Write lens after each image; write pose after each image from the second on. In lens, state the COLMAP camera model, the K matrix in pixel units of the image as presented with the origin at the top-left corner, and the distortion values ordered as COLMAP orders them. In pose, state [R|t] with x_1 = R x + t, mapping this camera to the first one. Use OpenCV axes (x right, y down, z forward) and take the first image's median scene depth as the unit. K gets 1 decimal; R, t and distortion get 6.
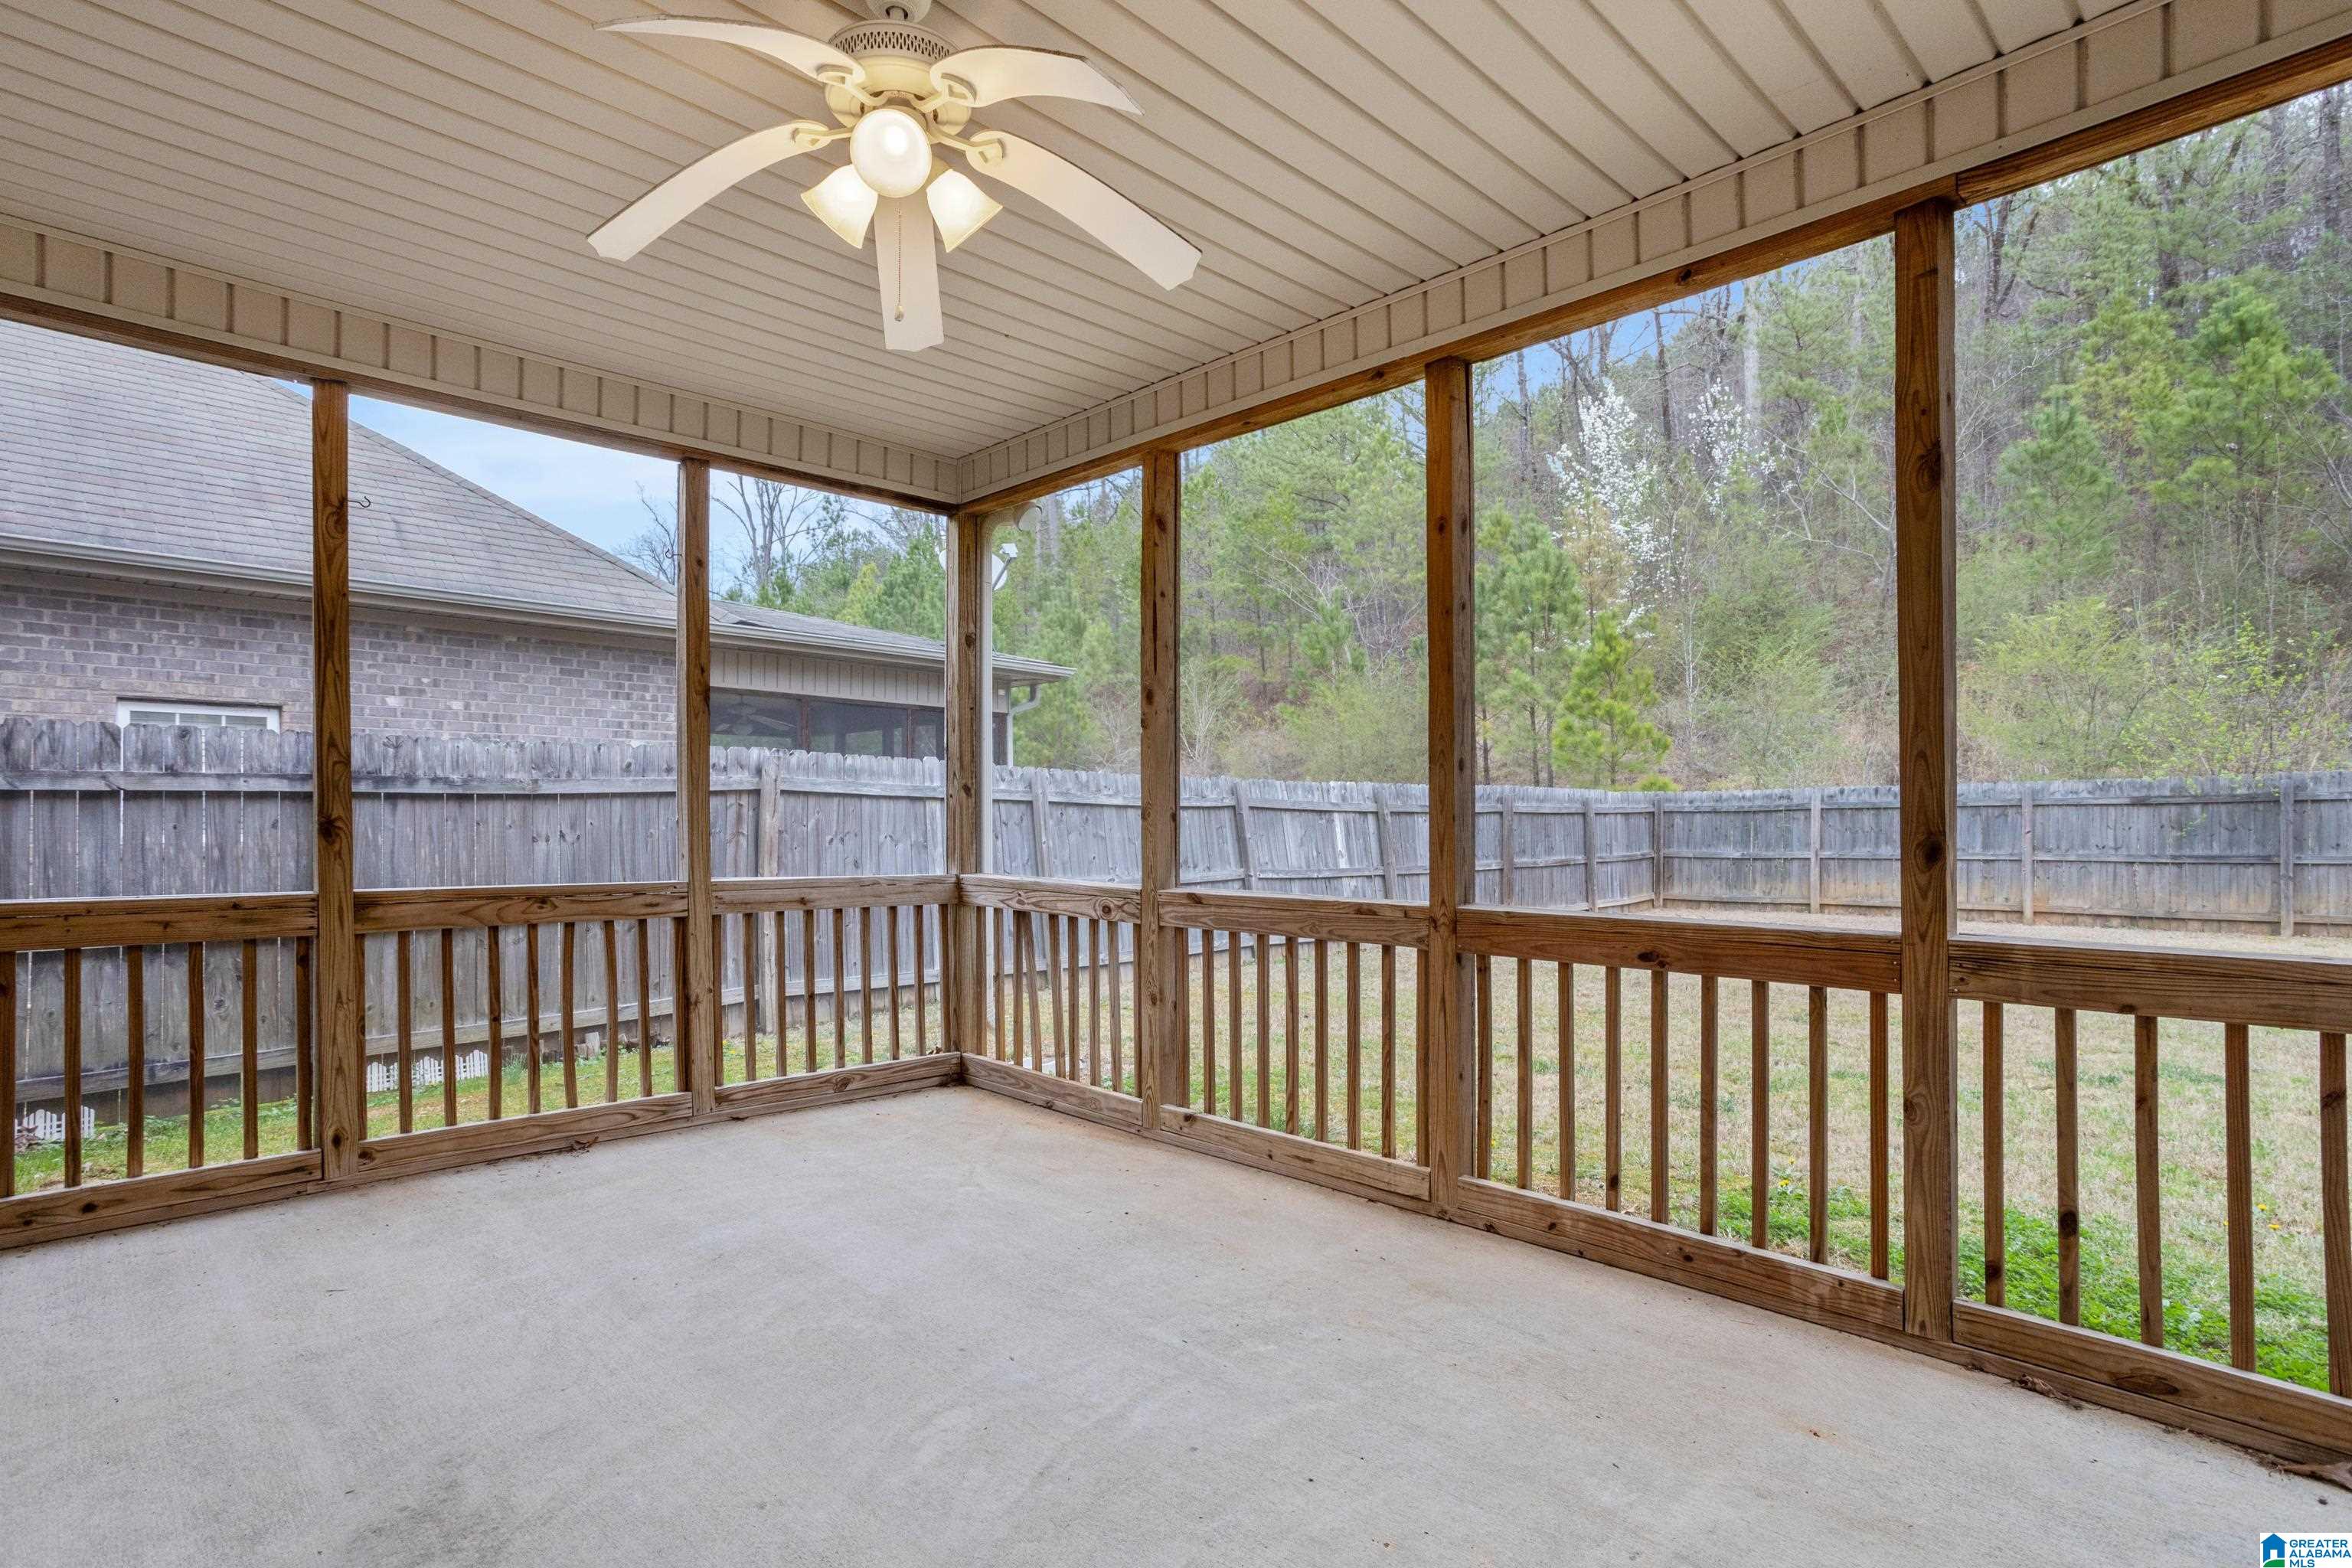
lens RADIAL K [[1152.7, 0, 1191.4], [0, 1152.7, 821.0], [0, 0, 1]] dist [-0.017320, 0.002669]
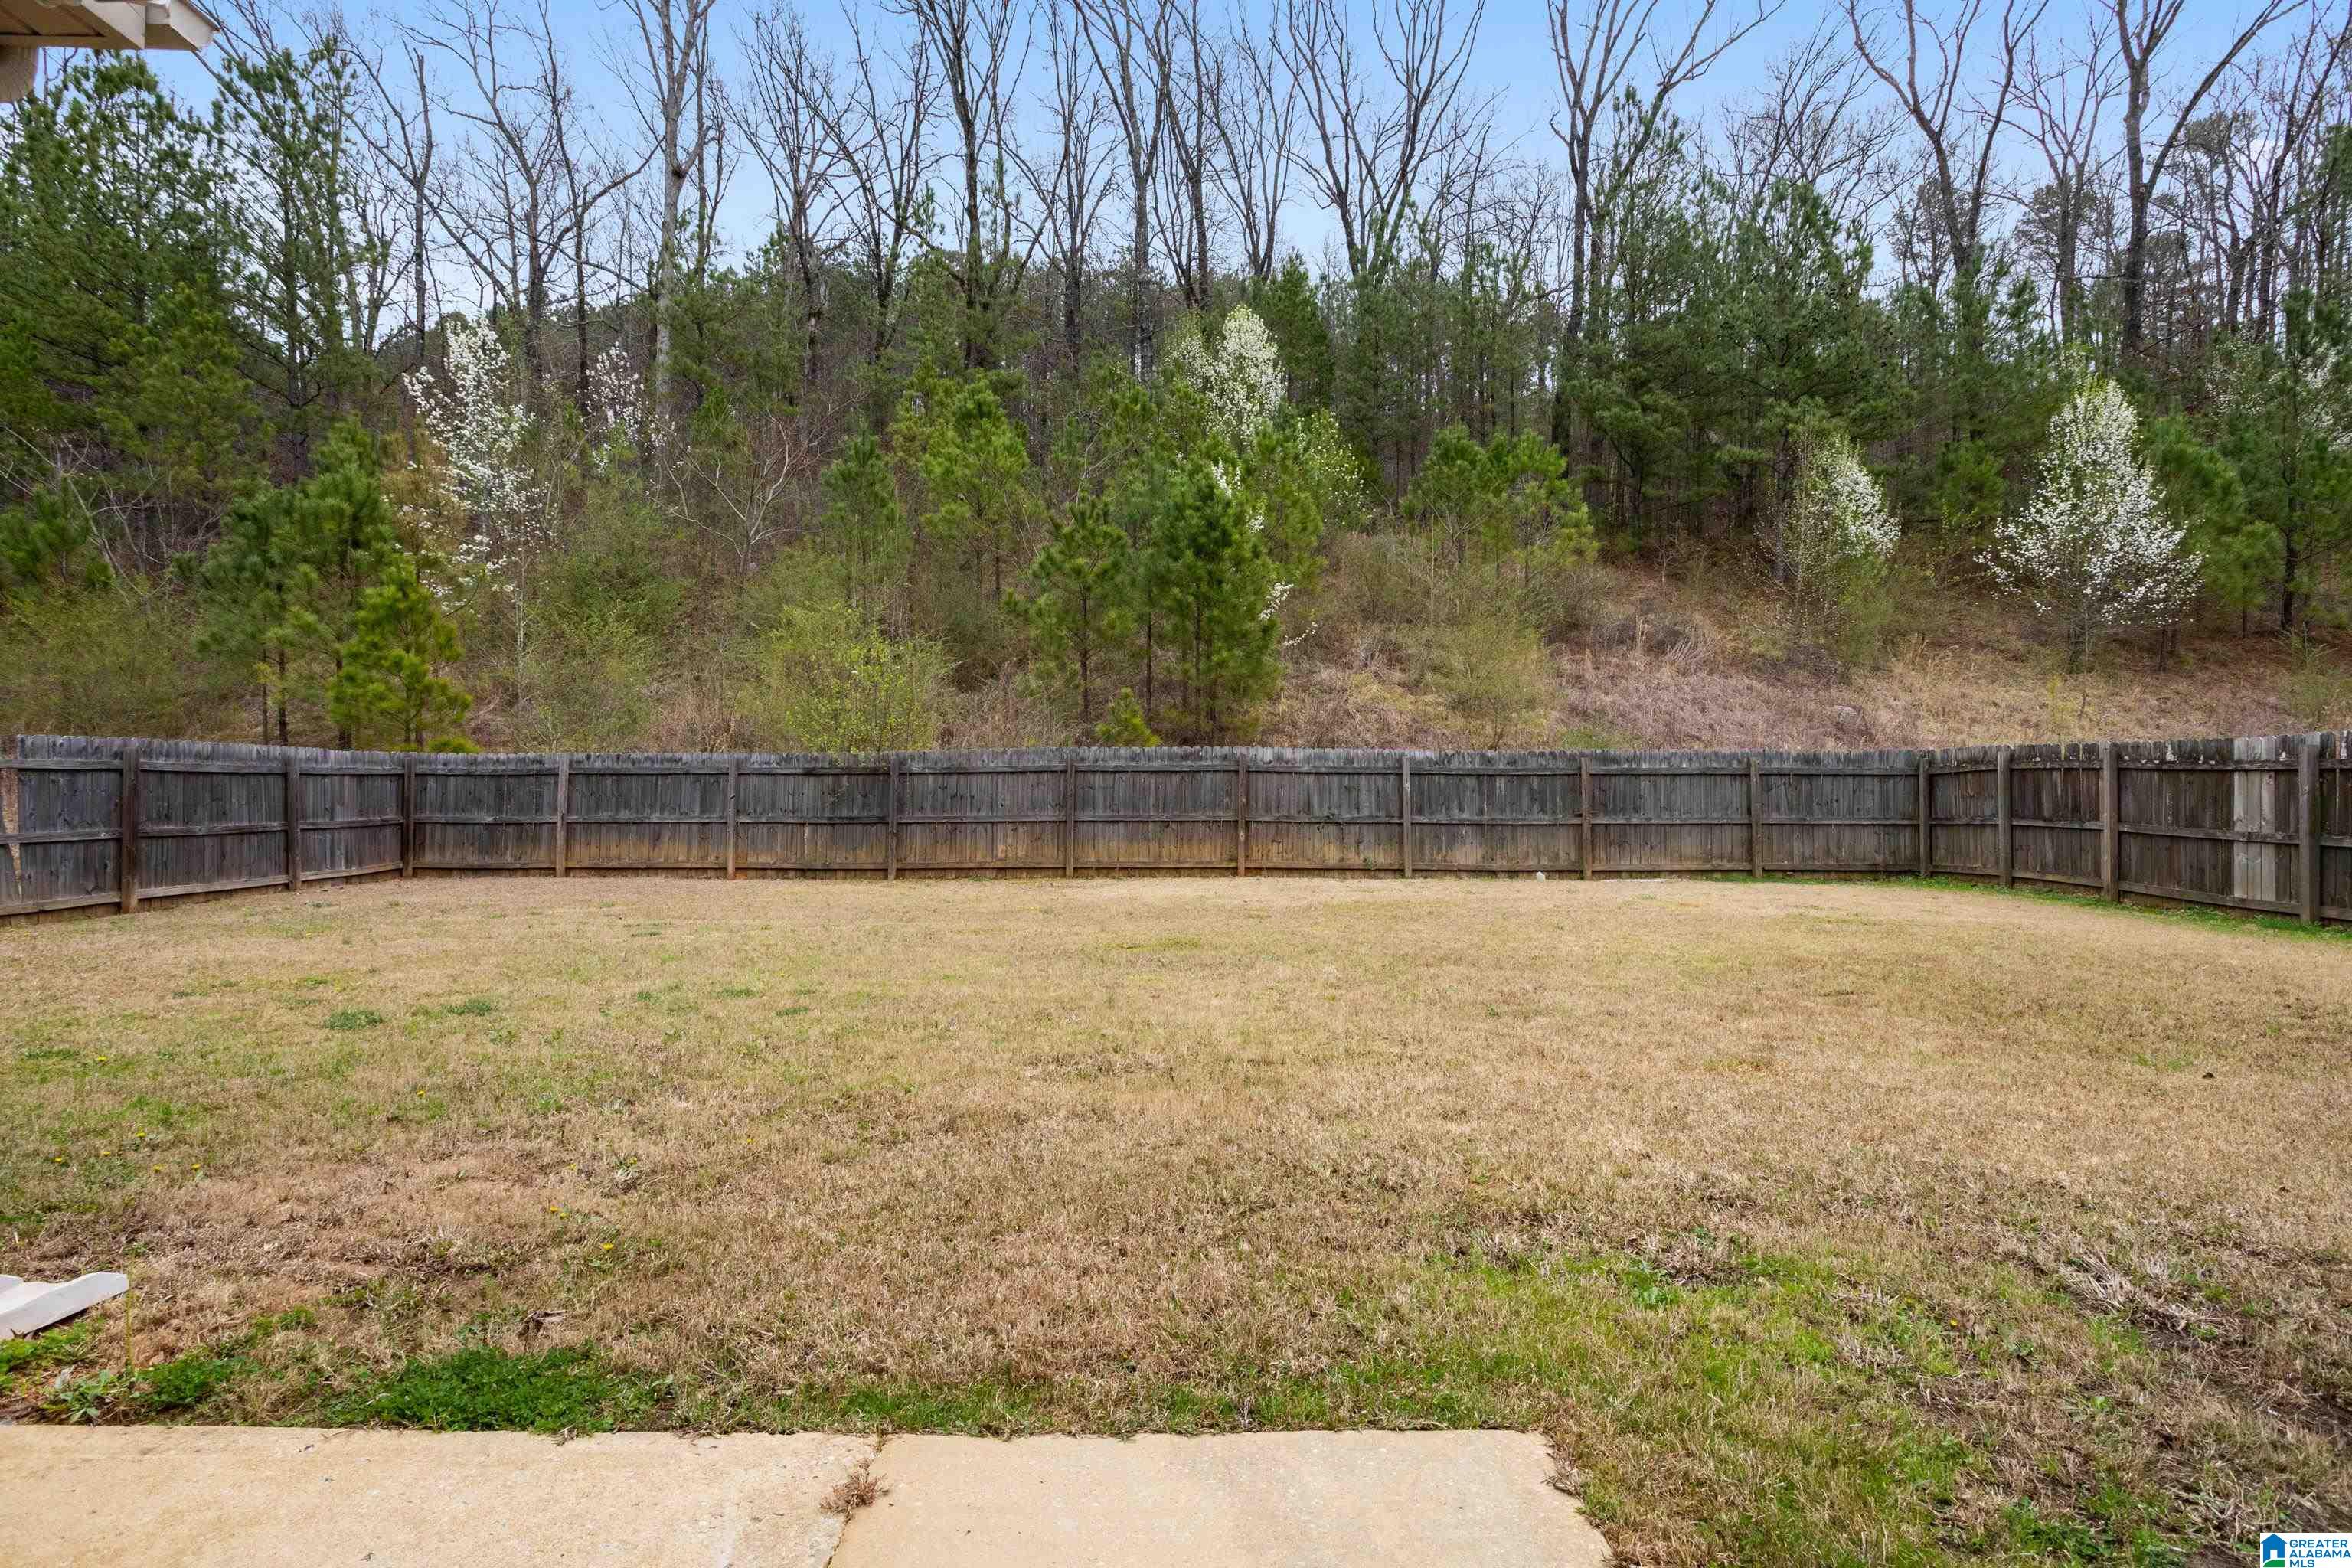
lens RADIAL K [[1160.0, 0, 1177.8], [0, 1160.0, 778.3], [0, 0, 1]] dist [-0.024910, -0.000617]
pose [[0.698833, 0.016813, 0.715088, 0.197195], [-0.011019, 0.999858, -0.012740, 0.000371], [-0.715200, 0.001024, 0.698919, -0.098758]]
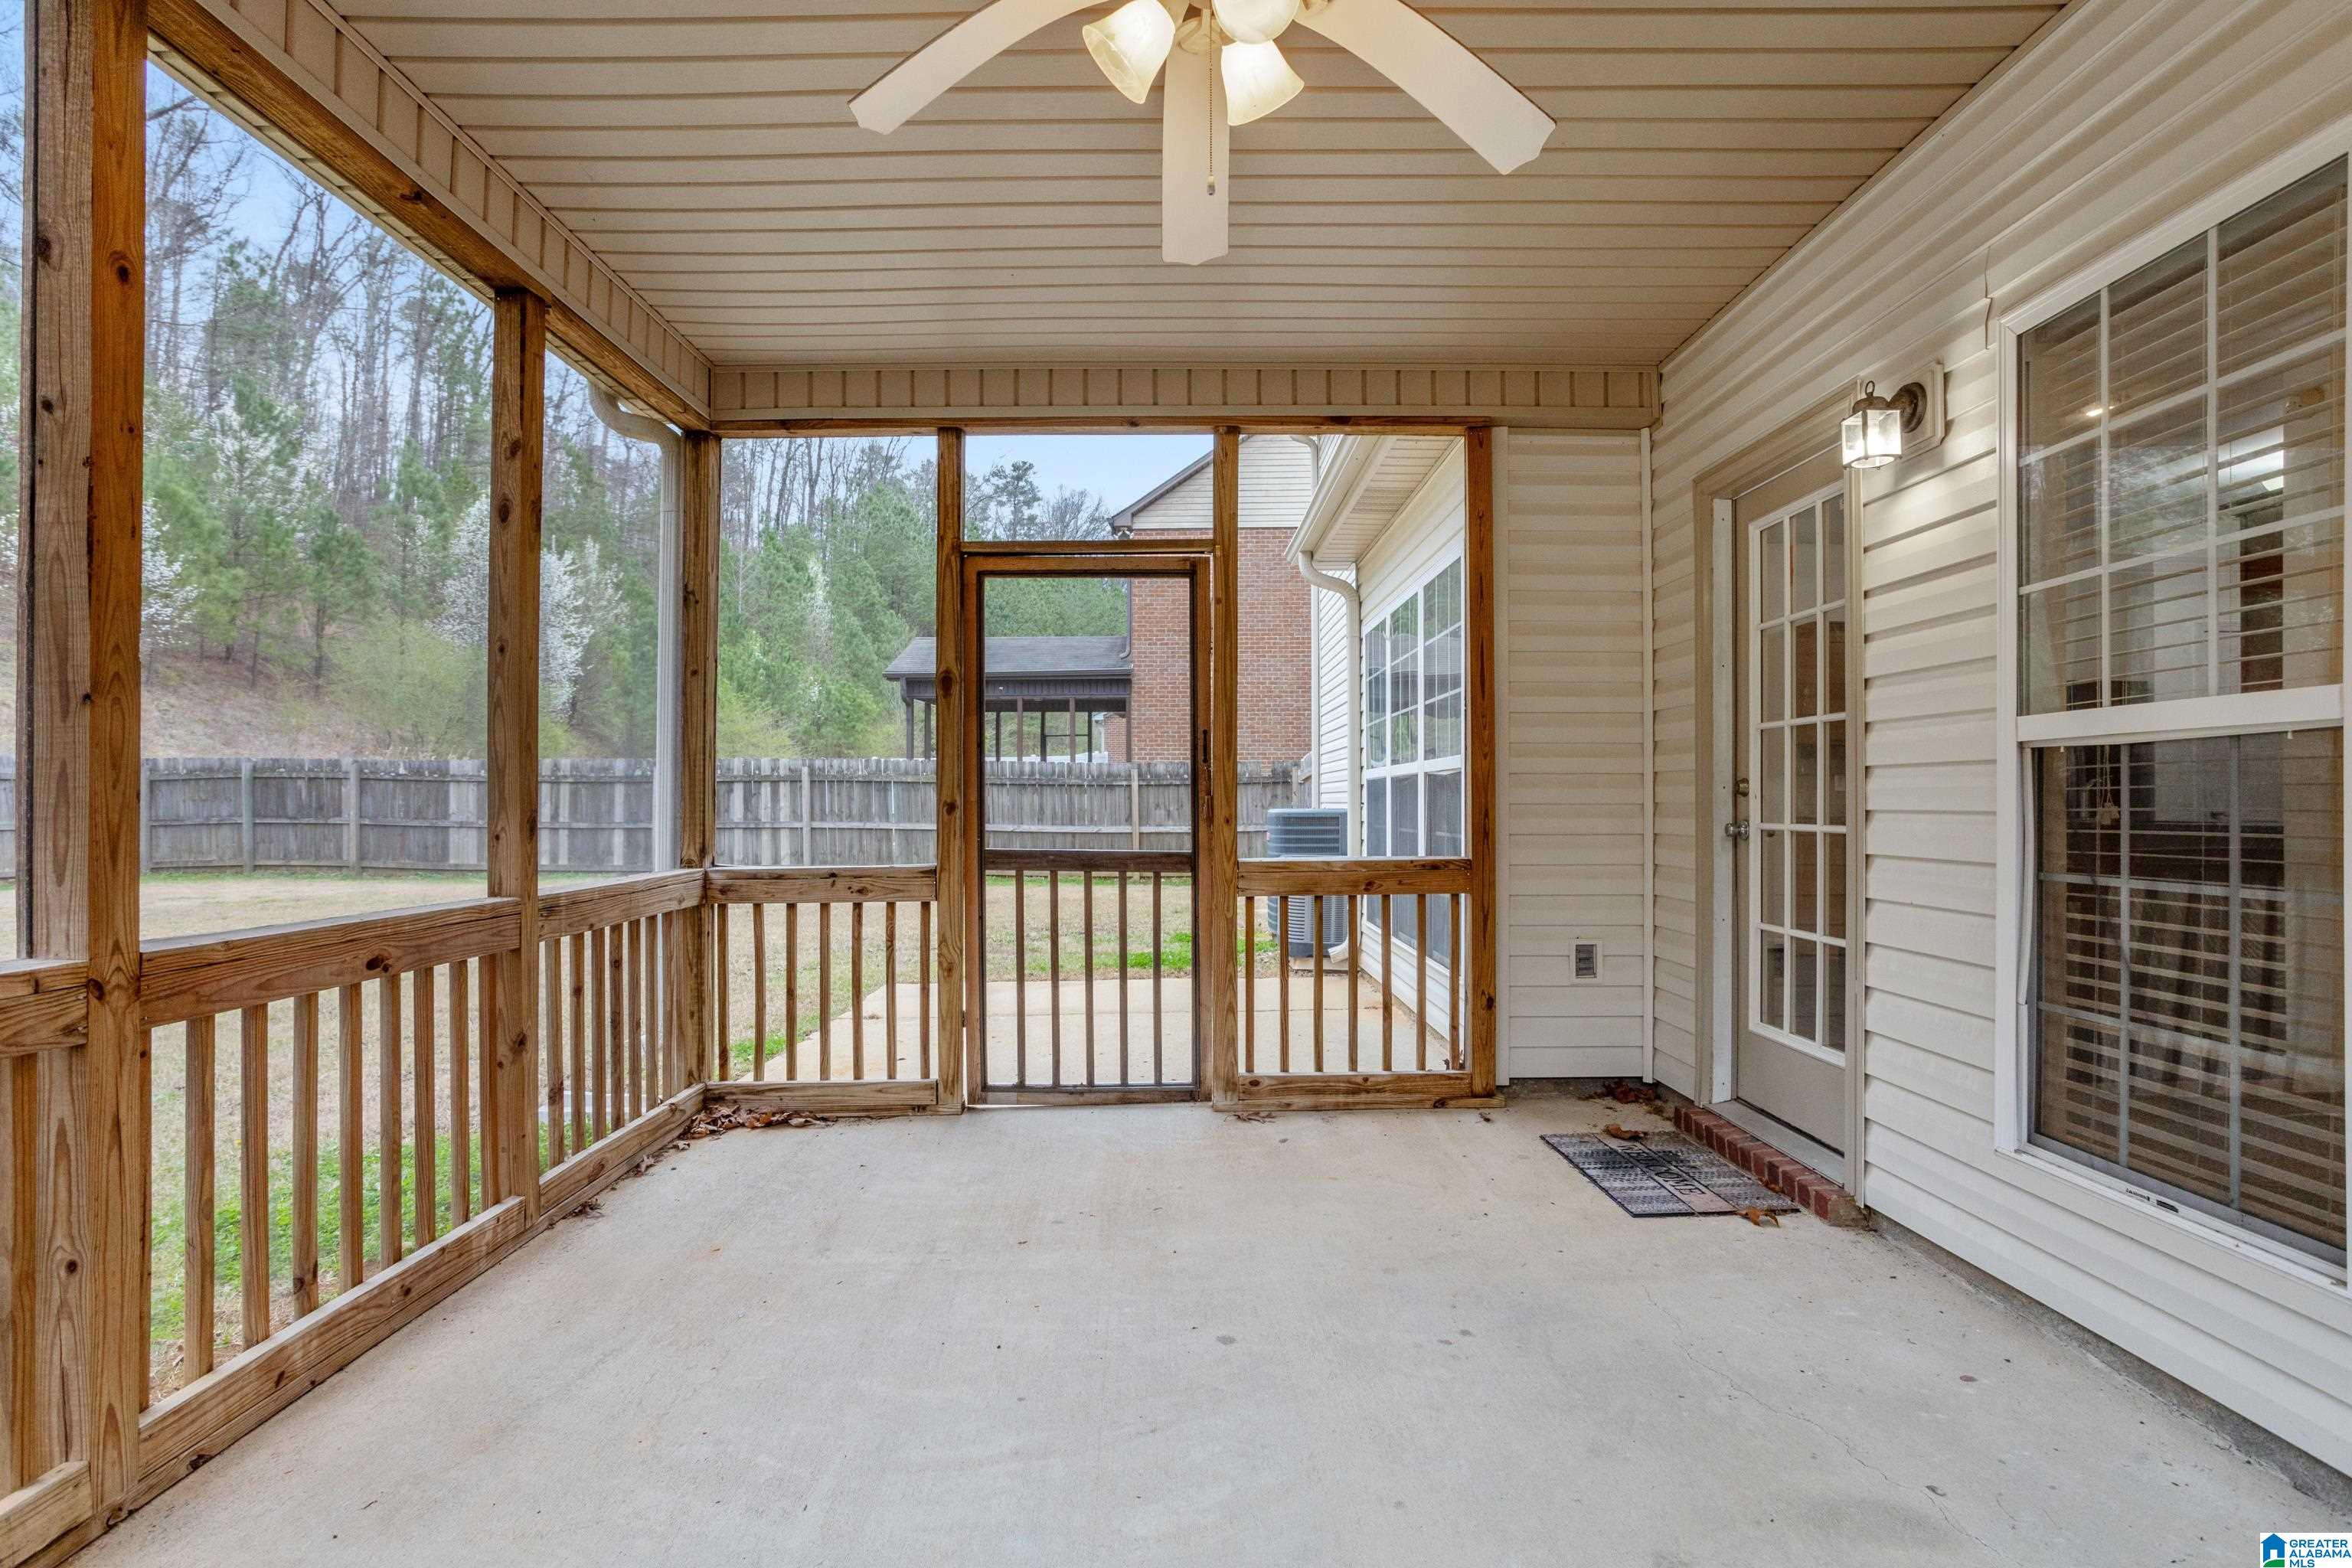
lens RADIAL K [[1160.0, 0, 1180.5], [0, 1160.0, 793.1], [0, 0, 1]] dist [-0.024910, -0.000617]
pose [[-0.715716, 0.008132, 0.698344, -0.123113], [0.006974, 0.999966, -0.004497, 0.000634], [-0.698357, 0.001652, -0.715748, 0.242482]]
